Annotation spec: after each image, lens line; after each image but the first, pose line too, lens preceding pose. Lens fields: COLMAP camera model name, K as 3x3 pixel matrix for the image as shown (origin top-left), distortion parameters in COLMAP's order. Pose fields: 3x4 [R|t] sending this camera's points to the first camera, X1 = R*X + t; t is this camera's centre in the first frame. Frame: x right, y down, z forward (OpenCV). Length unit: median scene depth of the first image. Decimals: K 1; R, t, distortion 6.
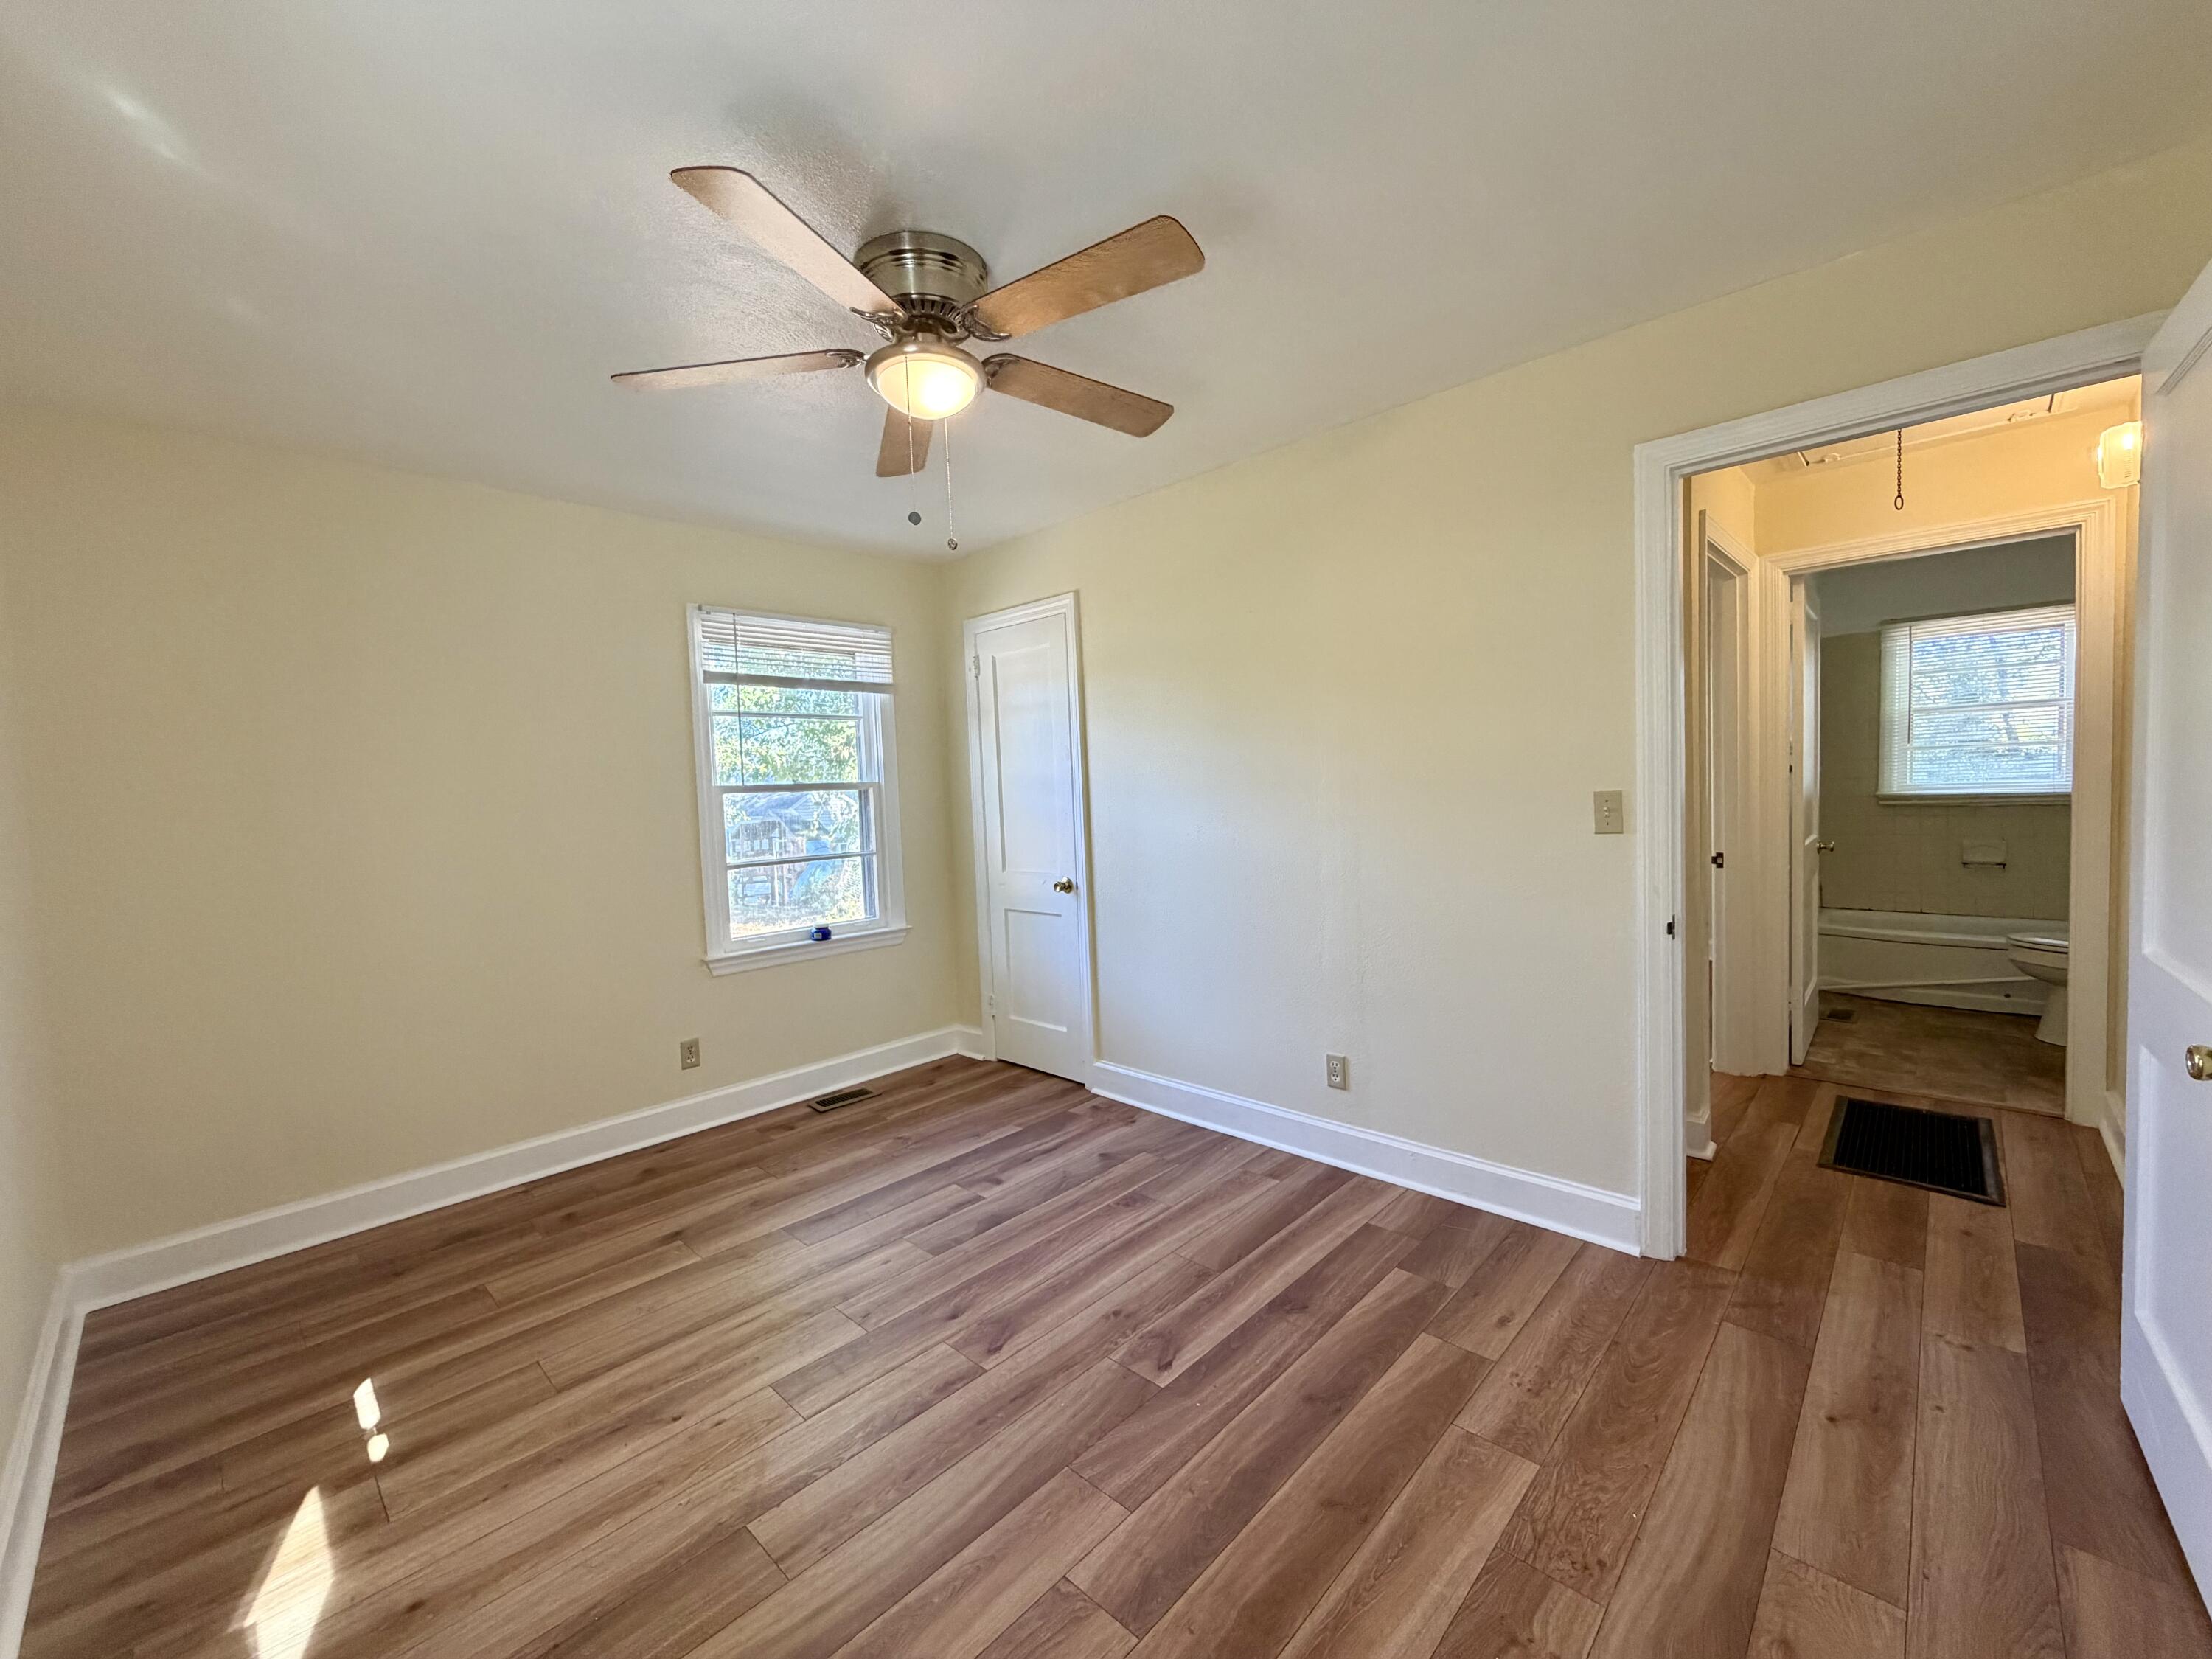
lens RADIAL K [[884.4, 0, 1102.5], [0, 884.4, 831.8], [0, 0, 1]] dist [0.001621, 0.000149]
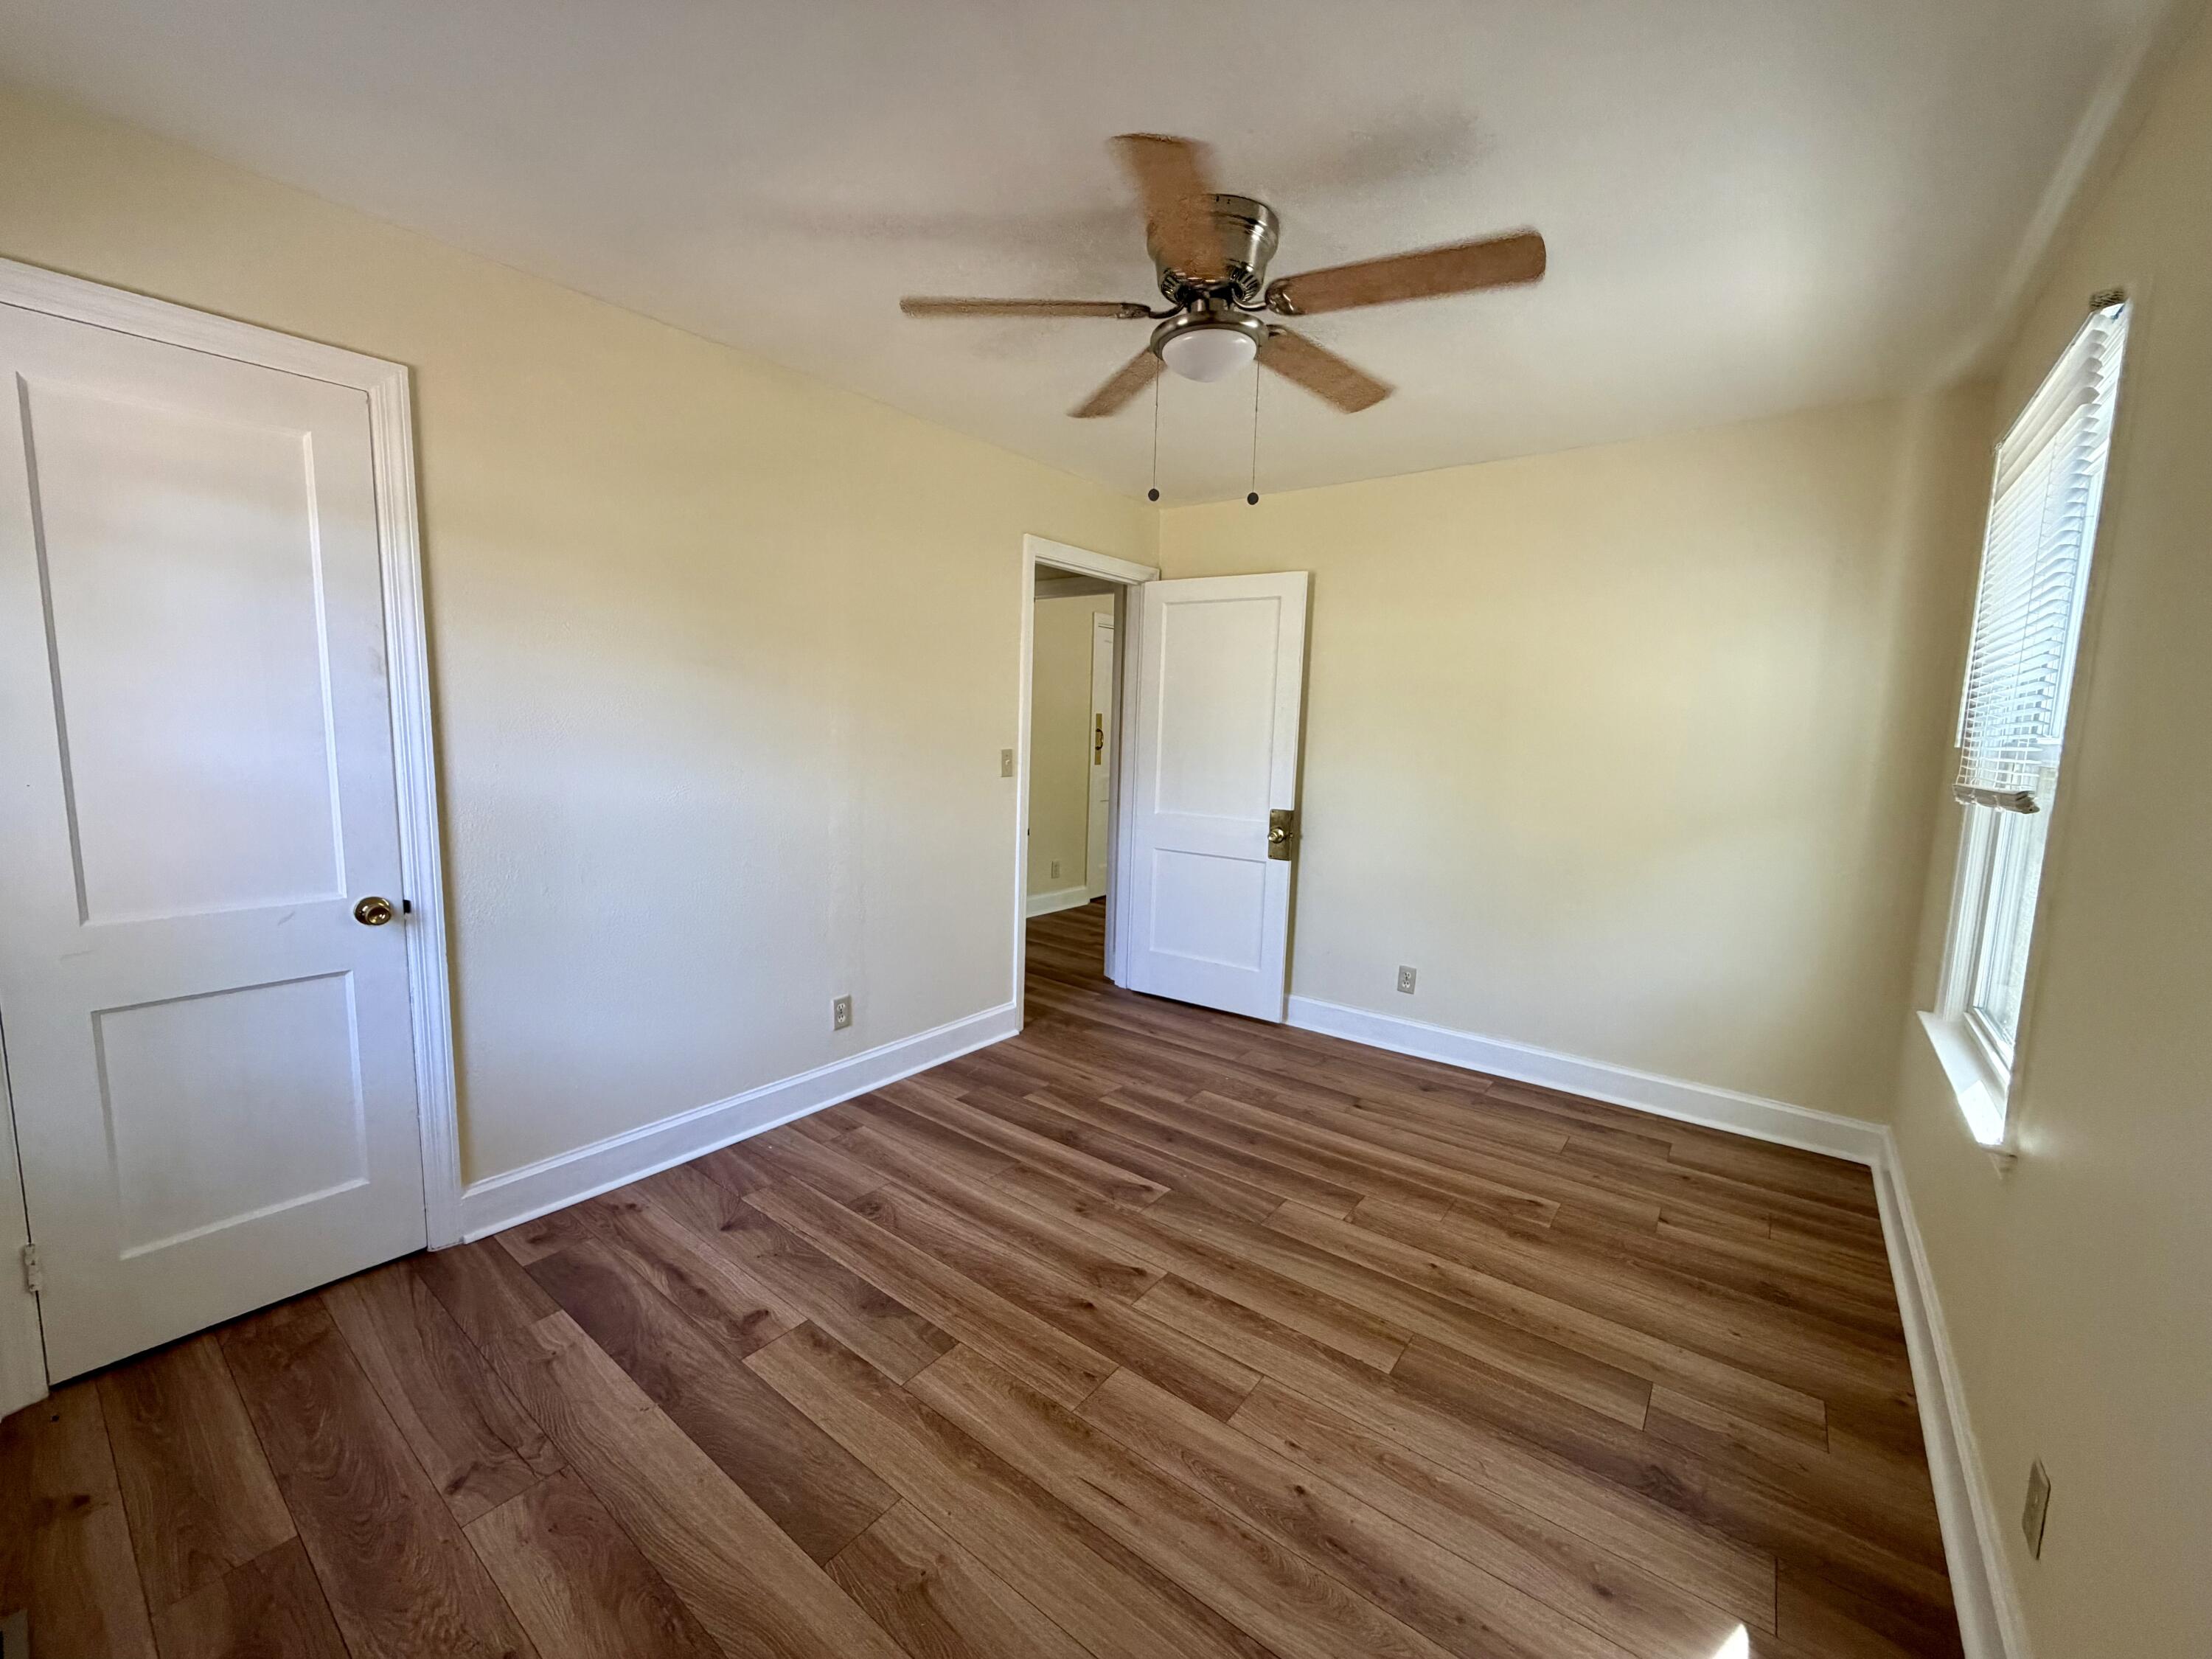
lens RADIAL K [[884.4, 0, 1102.5], [0, 884.4, 831.8], [0, 0, 1]] dist [0.001621, 0.000149]
pose [[-0.105931, -0.088888, 0.990393, -1.032464], [0.029415, 0.995281, 0.092473, -0.039927], [-0.993938, 0.038928, -0.102816, 1.036911]]
